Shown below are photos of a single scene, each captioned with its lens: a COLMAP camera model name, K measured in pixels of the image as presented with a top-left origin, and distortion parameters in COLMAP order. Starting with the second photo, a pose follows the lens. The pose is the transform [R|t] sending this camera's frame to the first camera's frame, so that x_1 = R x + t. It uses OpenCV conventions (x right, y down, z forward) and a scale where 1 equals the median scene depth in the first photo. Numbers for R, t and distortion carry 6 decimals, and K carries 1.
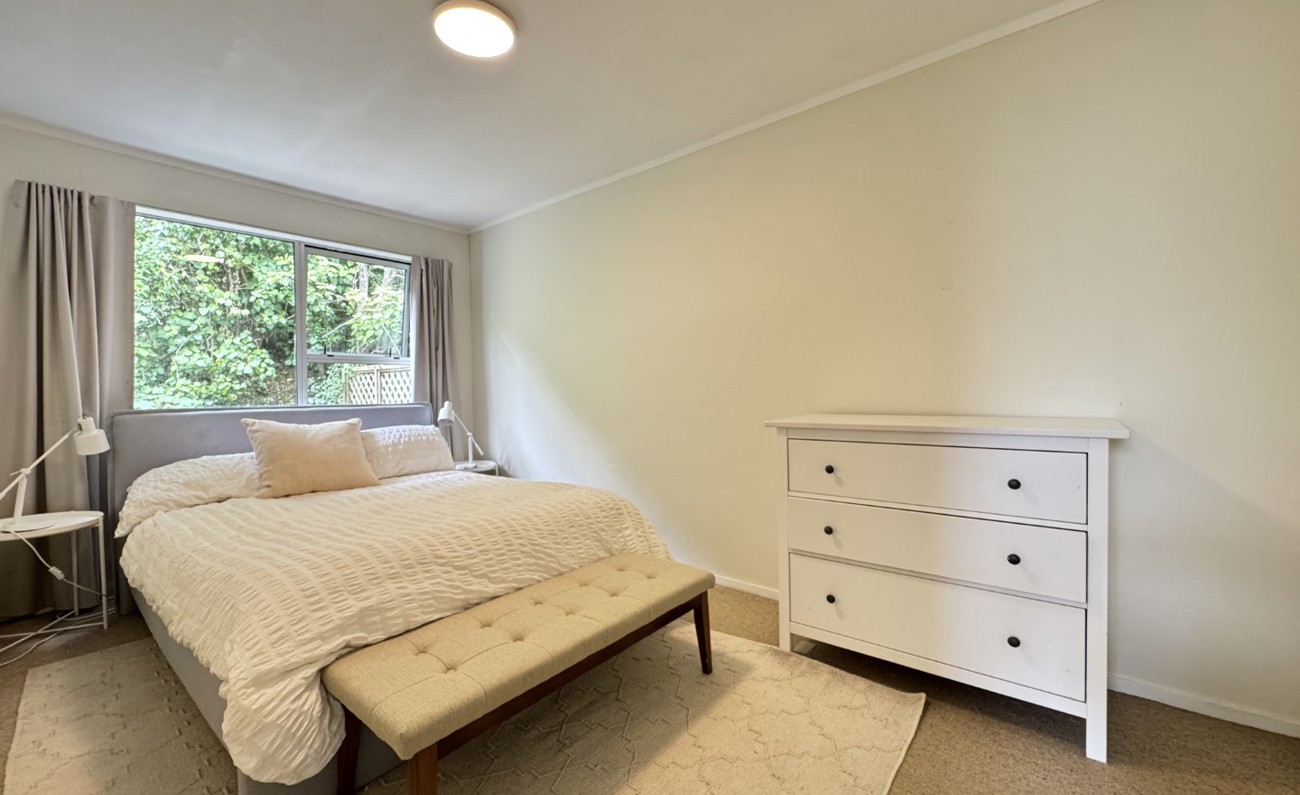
lens RADIAL K [[524.3, 0, 647.3], [0, 524.3, 400.4], [0, 0, 1]] dist [-0.007251, 0.000131]
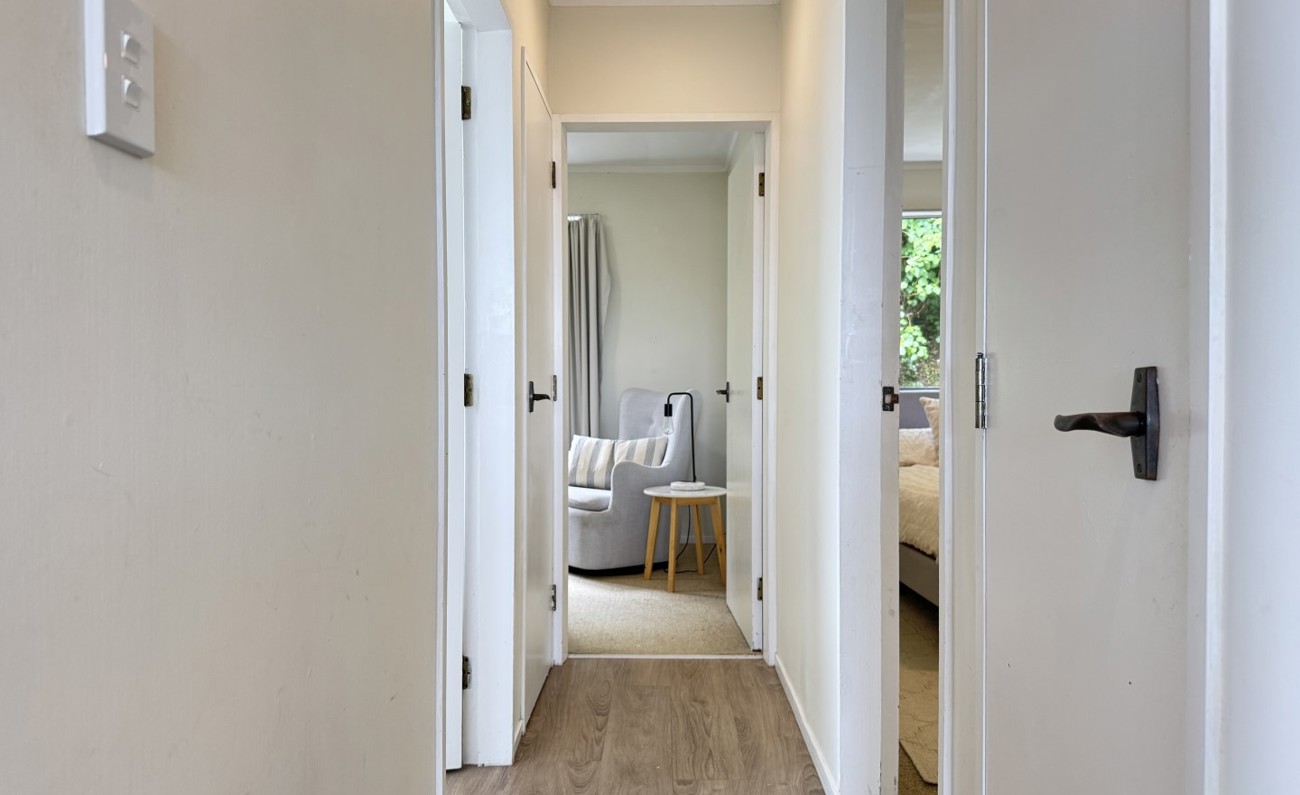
lens RADIAL K [[870.9, 0, 650.0], [0, 870.9, 397.5], [0, 0, 1]] dist [0.060643, 0.000187]
pose [[0.620997, 0.027819, -0.783319, 0.121775], [-0.025805, 0.999554, 0.015040, 0.009283], [0.783388, 0.010874, 0.621438, -0.231165]]
